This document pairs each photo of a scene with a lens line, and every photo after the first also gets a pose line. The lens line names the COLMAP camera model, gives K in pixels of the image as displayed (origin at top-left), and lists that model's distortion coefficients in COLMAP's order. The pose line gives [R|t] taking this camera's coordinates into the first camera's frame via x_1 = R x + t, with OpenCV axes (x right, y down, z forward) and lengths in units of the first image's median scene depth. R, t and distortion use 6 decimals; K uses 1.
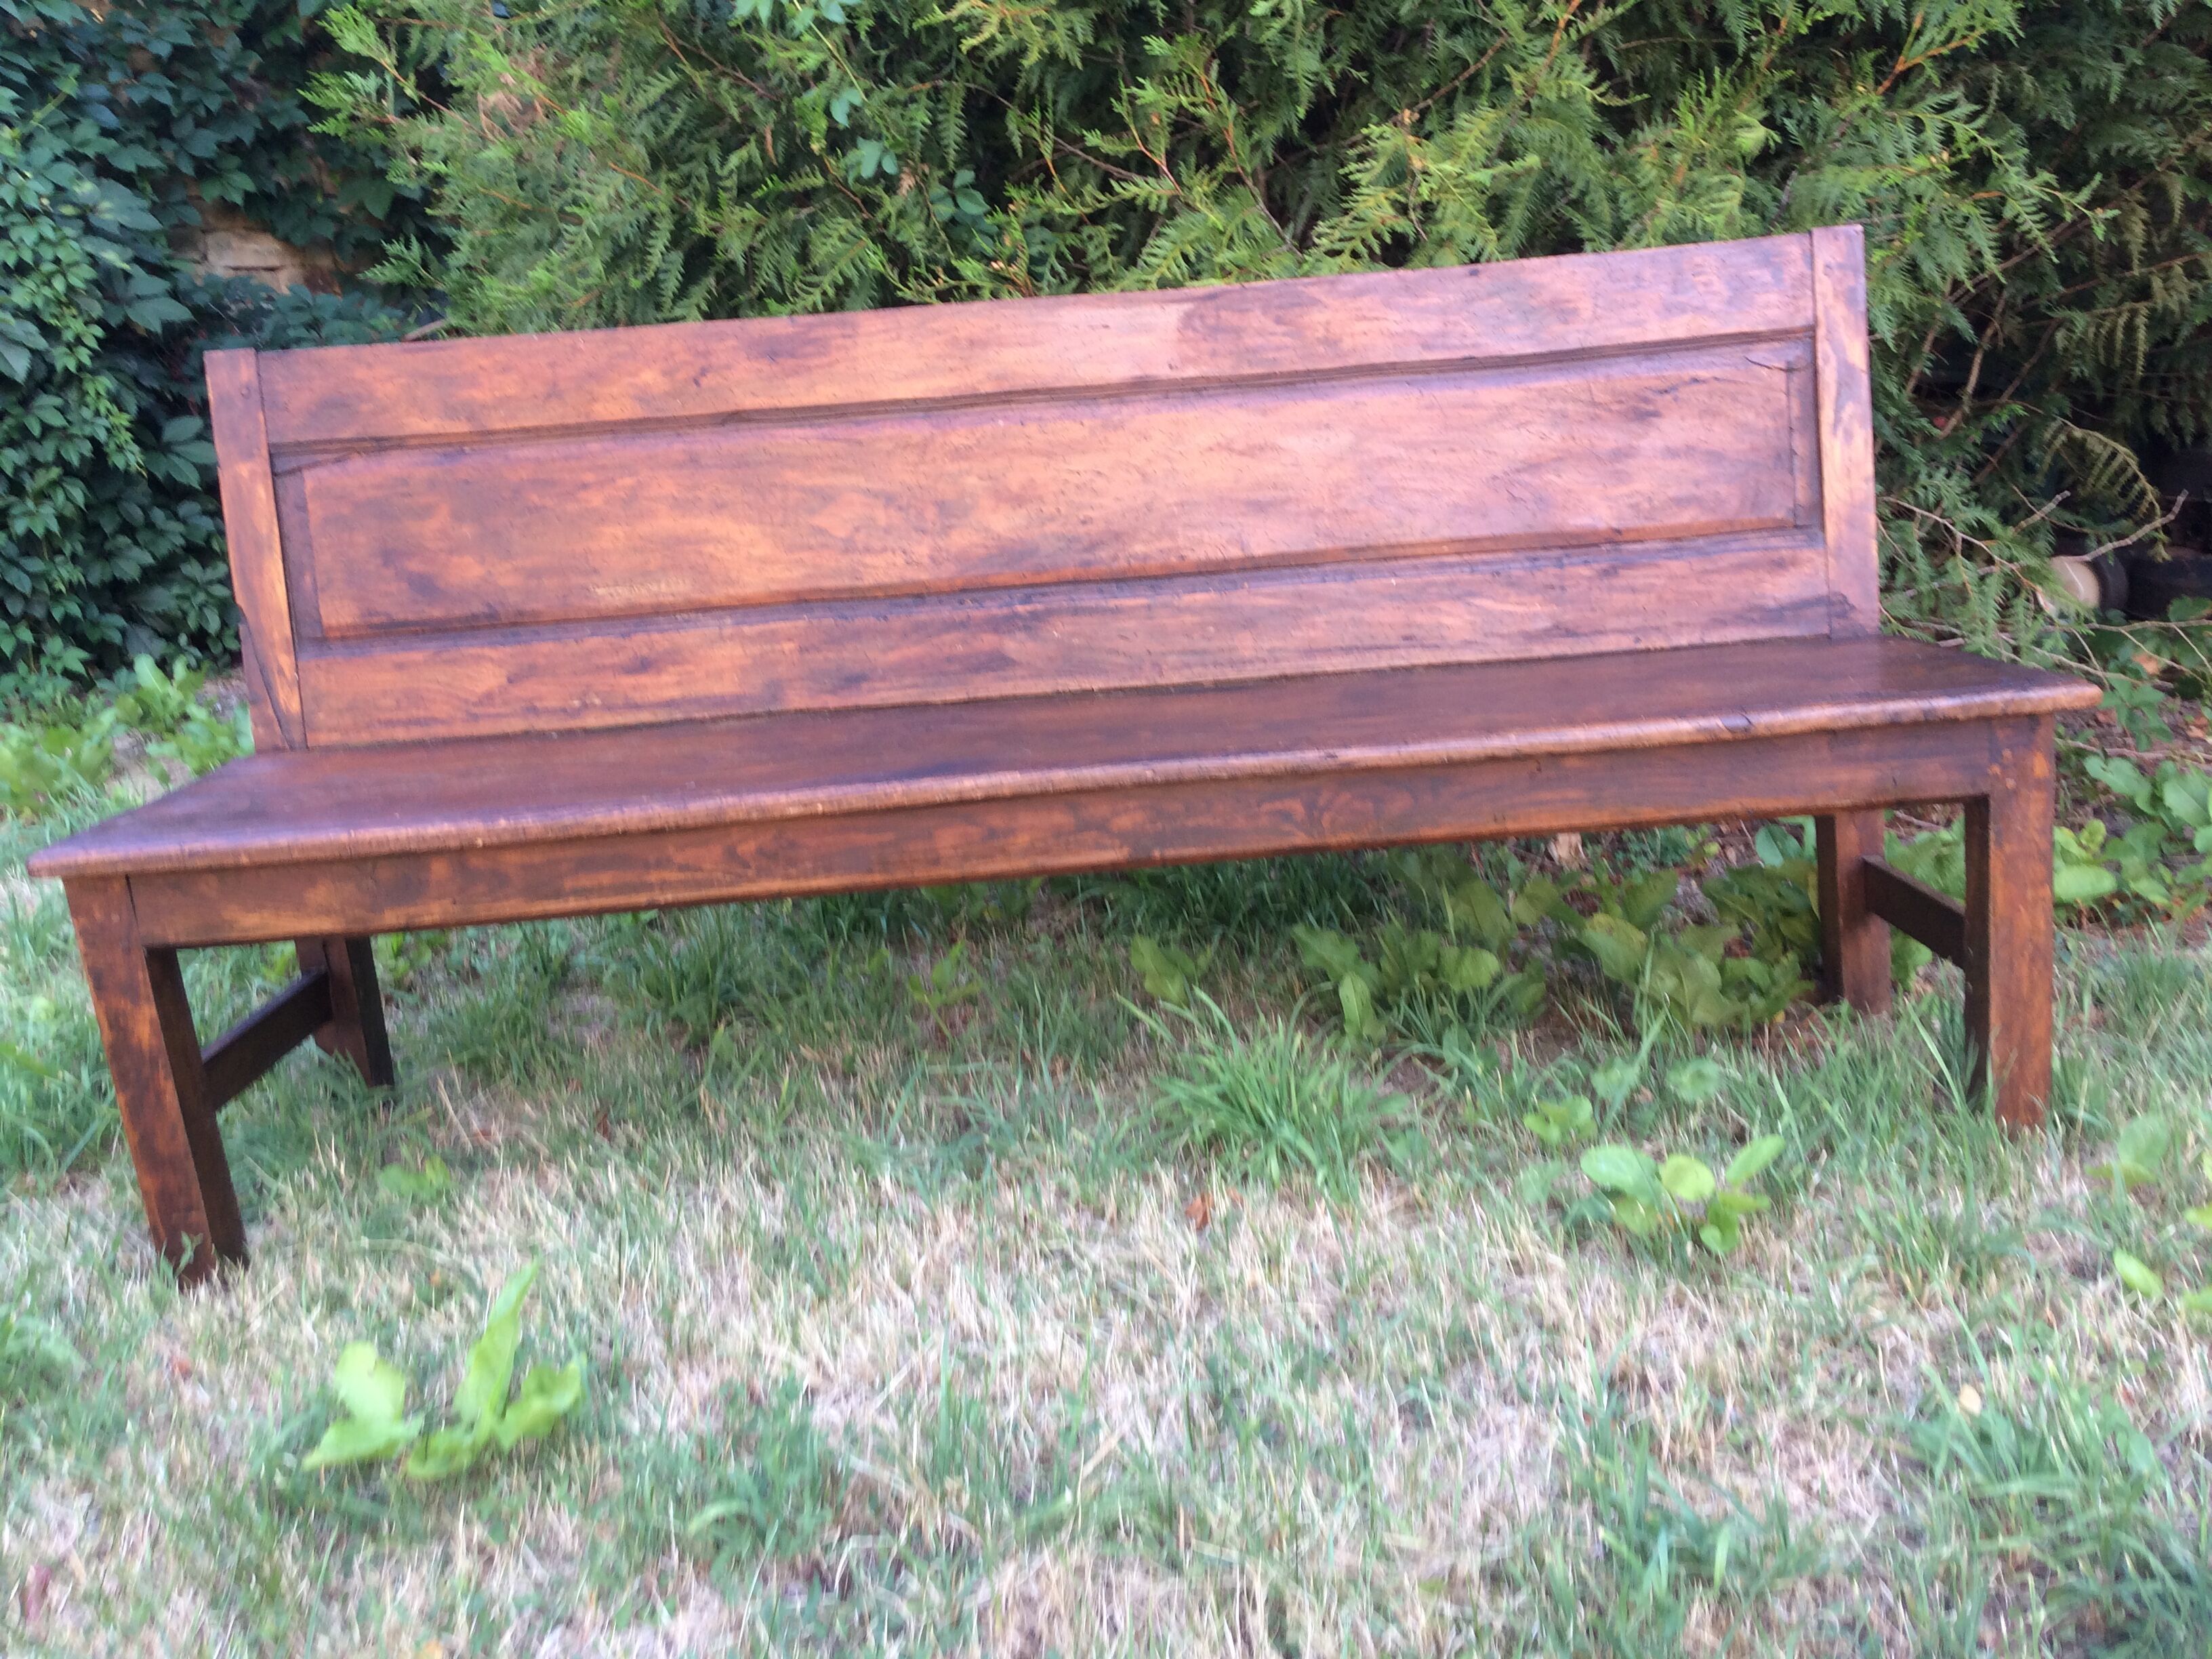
lens RADIAL K [[1858.1, 0, 1103.2], [0, 1858.1, 791.7], [0, 0, 1]] dist [0.118073, -0.147627]
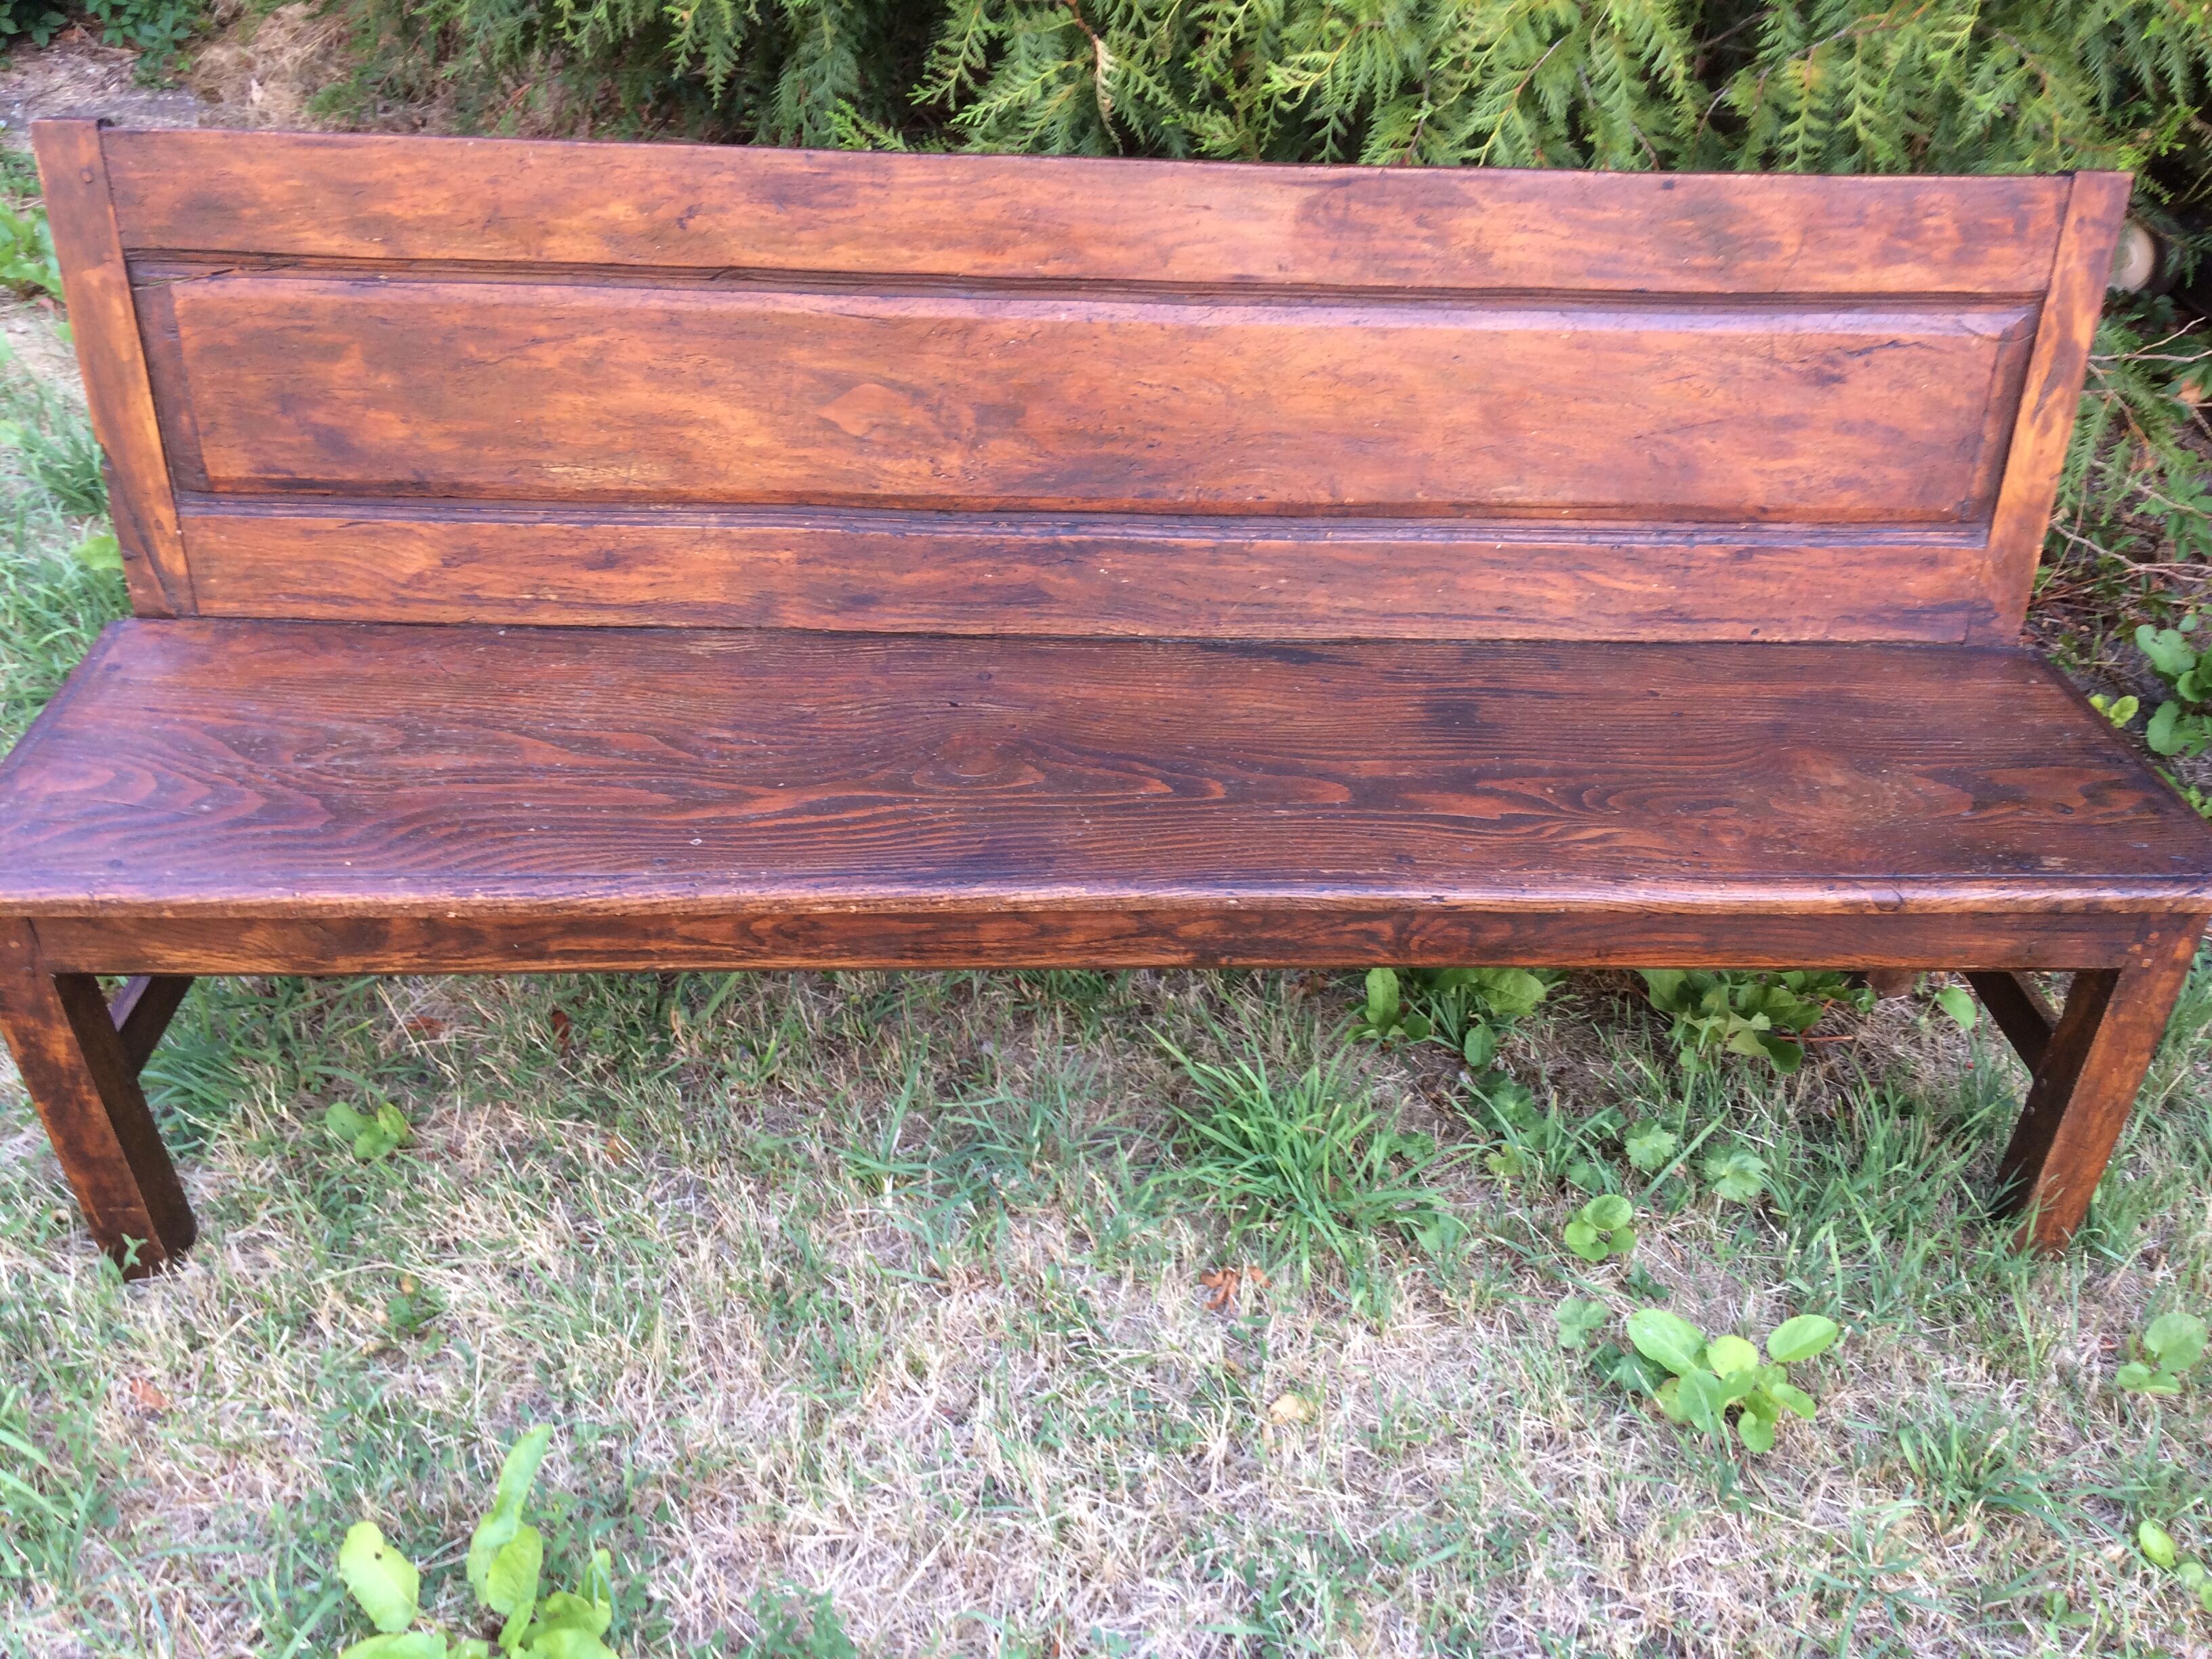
lens RADIAL K [[1872.8, 0, 1106.0], [0, 1872.8, 829.5], [0, 0, 1]] dist [0.115784, -0.167875]
pose [[0.992749, 0.069412, 0.098140, -0.100196], [-0.100882, 0.925037, 0.366236, -0.290862], [-0.065362, -0.373481, 0.925332, 0.158583]]
